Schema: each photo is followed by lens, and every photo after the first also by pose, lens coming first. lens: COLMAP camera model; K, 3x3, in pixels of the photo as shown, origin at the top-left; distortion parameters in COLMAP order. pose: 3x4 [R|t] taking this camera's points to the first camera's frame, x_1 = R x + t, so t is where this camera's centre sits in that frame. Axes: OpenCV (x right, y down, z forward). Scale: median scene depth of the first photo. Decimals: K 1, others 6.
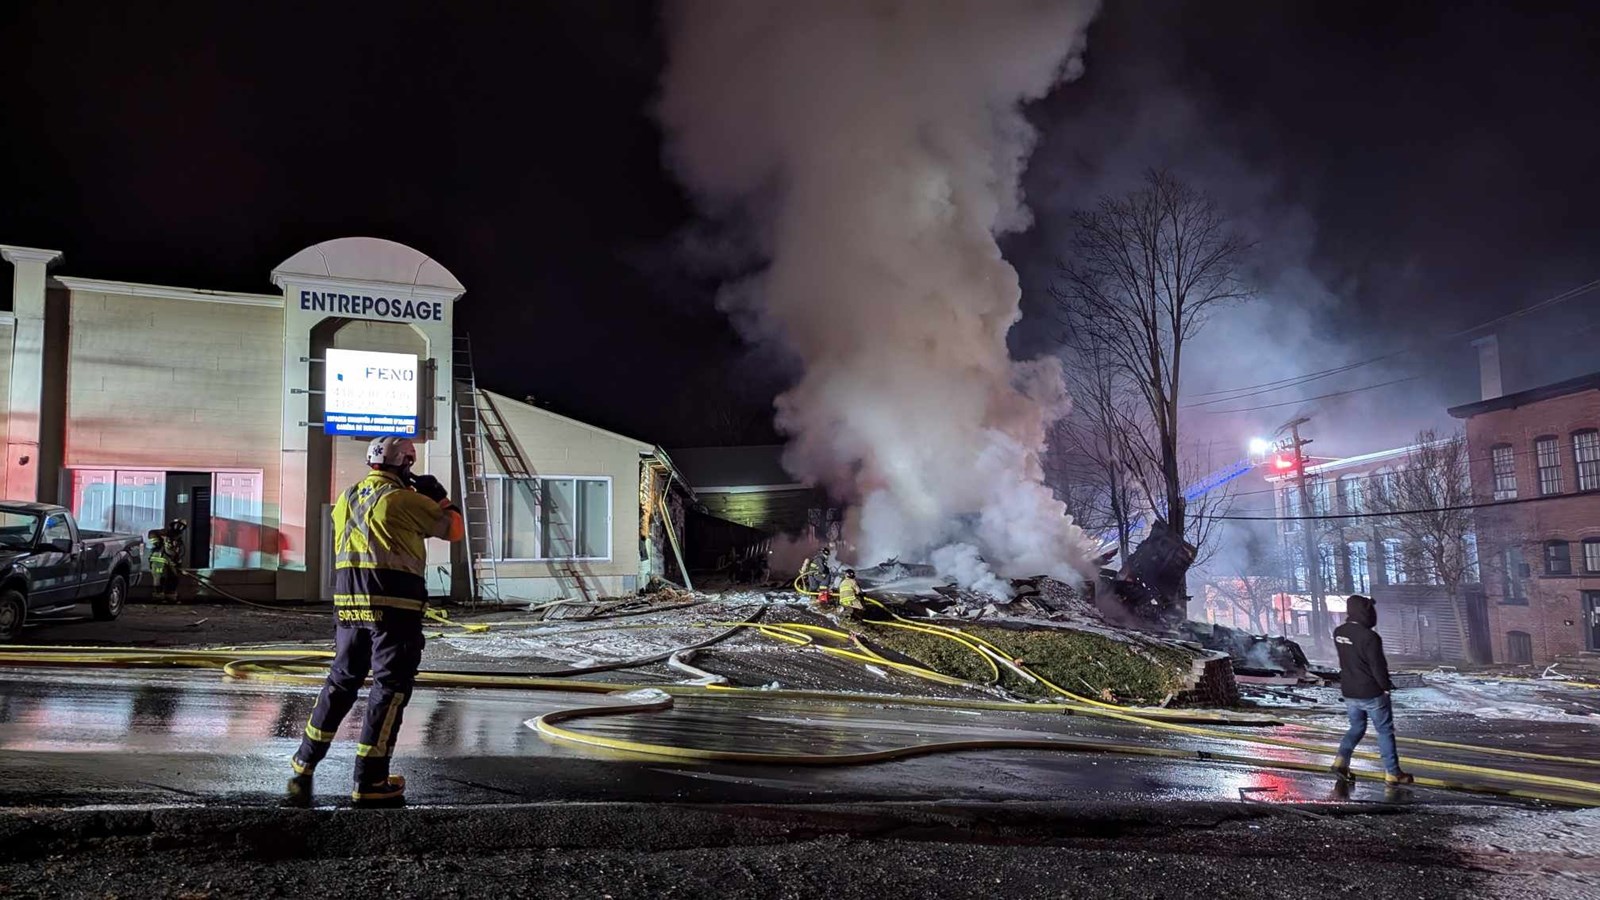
lens RADIAL K [[1121.4, 0, 805.3], [0, 1121.4, 455.3], [0, 0, 1]] dist [0.048039, -0.047221]
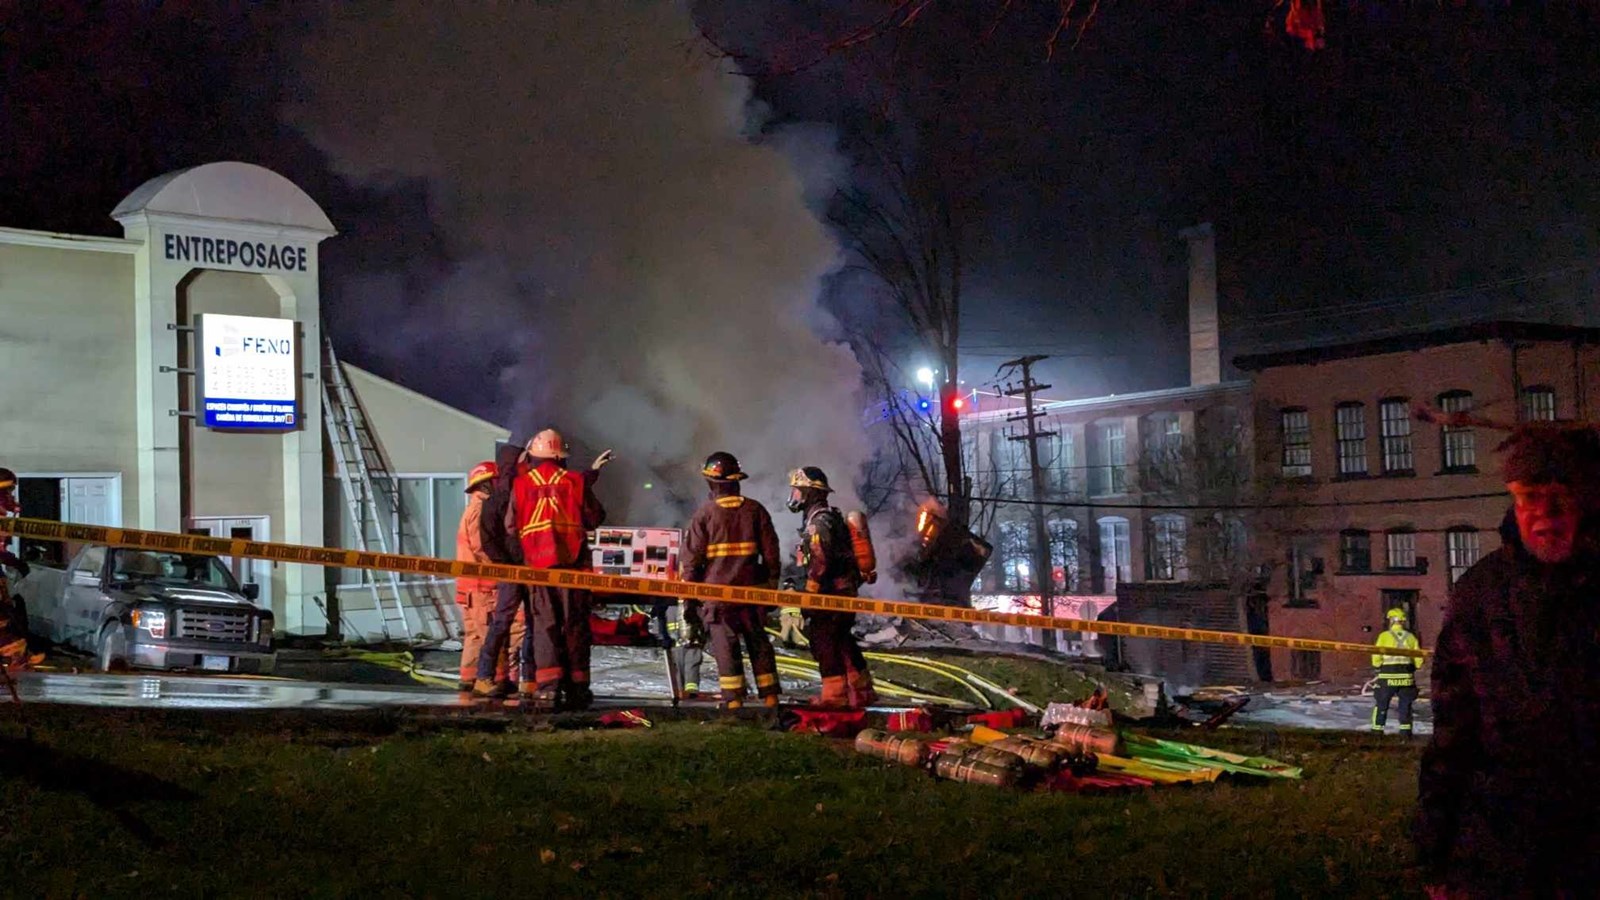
lens RADIAL K [[2248.3, 0, 797.8], [0, 2248.3, 413.7], [0, 0, 1]] dist [0.062673, -0.110601]
pose [[0.905813, 0.016416, 0.423360, -0.666944], [-0.035479, 0.998678, 0.037185, -0.092798], [-0.422190, -0.048703, 0.905198, -0.511711]]
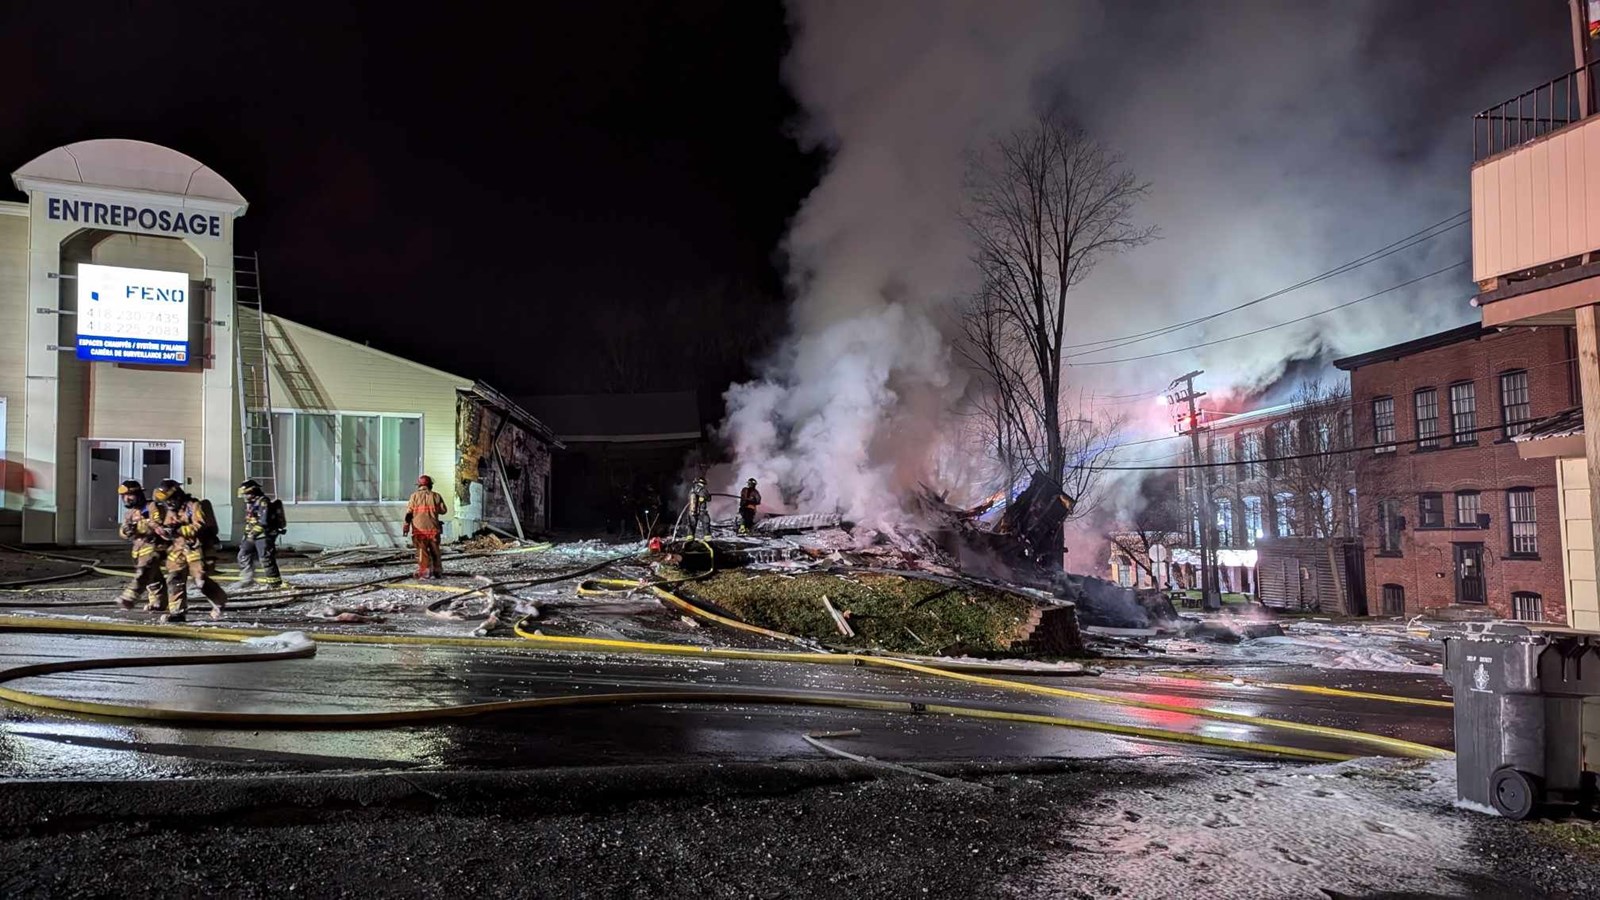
lens RADIAL K [[1125.3, 0, 802.3], [0, 1125.3, 466.1], [0, 0, 1]] dist [0.048333, -0.050852]
pose [[0.998417, 0.006554, 0.055866, 0.092186], [-0.009157, 0.998878, 0.046460, 0.017266], [-0.055499, -0.046898, 0.997357, 0.062539]]
